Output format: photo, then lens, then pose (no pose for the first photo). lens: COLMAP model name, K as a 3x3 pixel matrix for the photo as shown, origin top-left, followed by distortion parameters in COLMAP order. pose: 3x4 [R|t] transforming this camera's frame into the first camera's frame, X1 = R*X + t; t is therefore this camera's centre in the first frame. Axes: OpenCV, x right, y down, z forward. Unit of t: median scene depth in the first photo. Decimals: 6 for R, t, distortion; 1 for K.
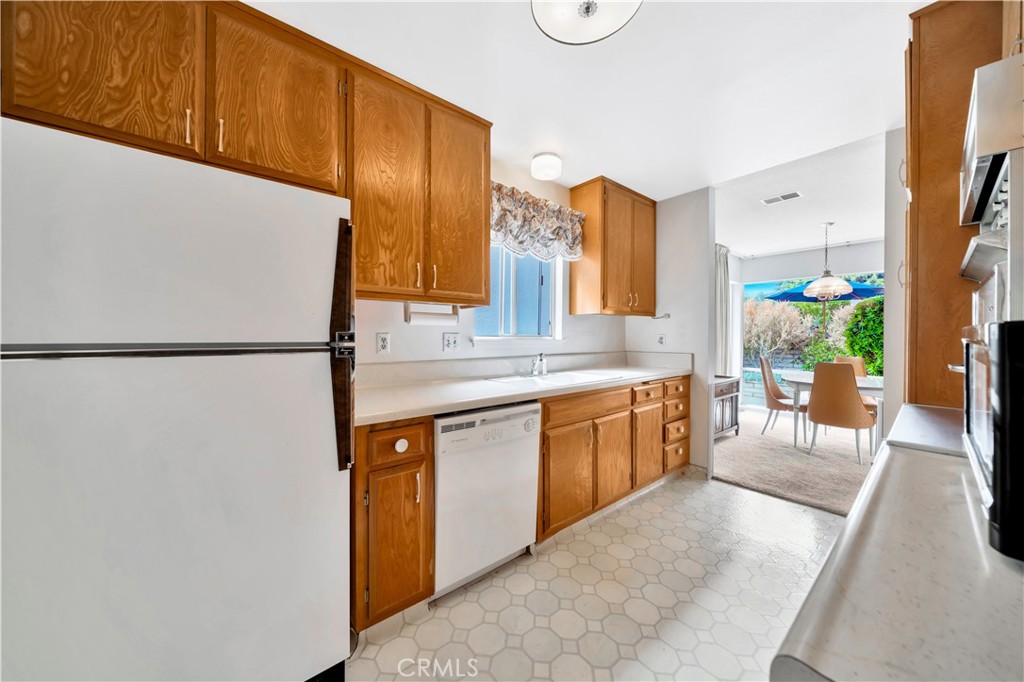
lens RADIAL K [[354.0, 0, 510.4], [0, 354.0, 336.1], [0, 0, 1]] dist [-0.008124, -0.000542]
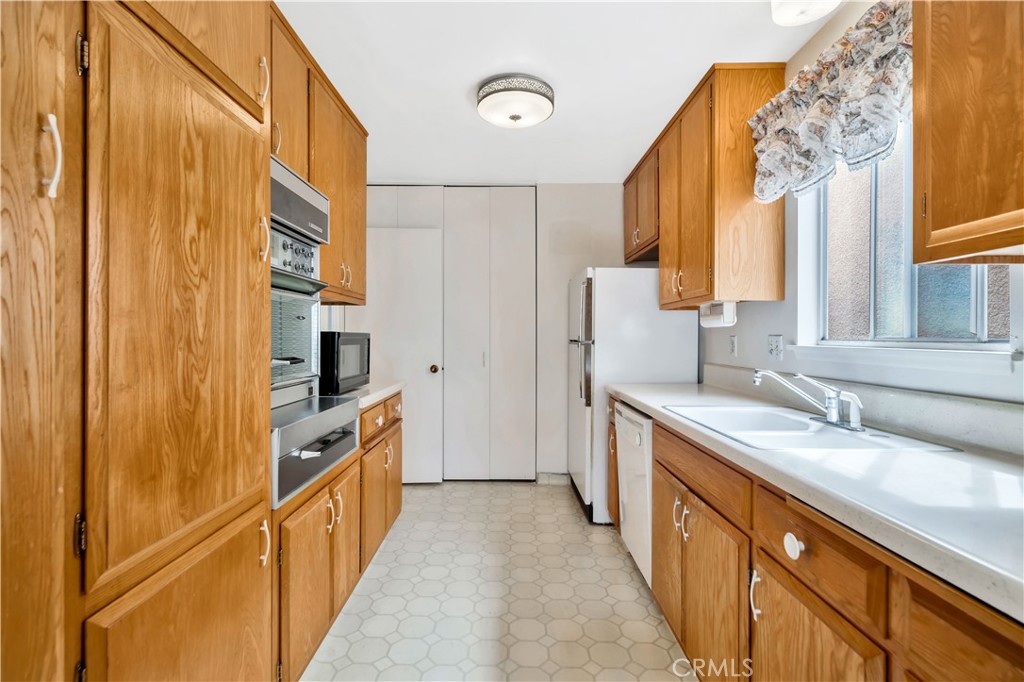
lens RADIAL K [[502.3, 0, 506.3], [0, 502.3, 335.8], [0, 0, 1]] dist [-0.001444, -0.000044]
pose [[-0.647507, -0.007829, -0.762019, 1.348406], [-0.011214, 0.999937, -0.000745, -0.002357], [0.761977, 0.008063, -0.647554, 1.706309]]
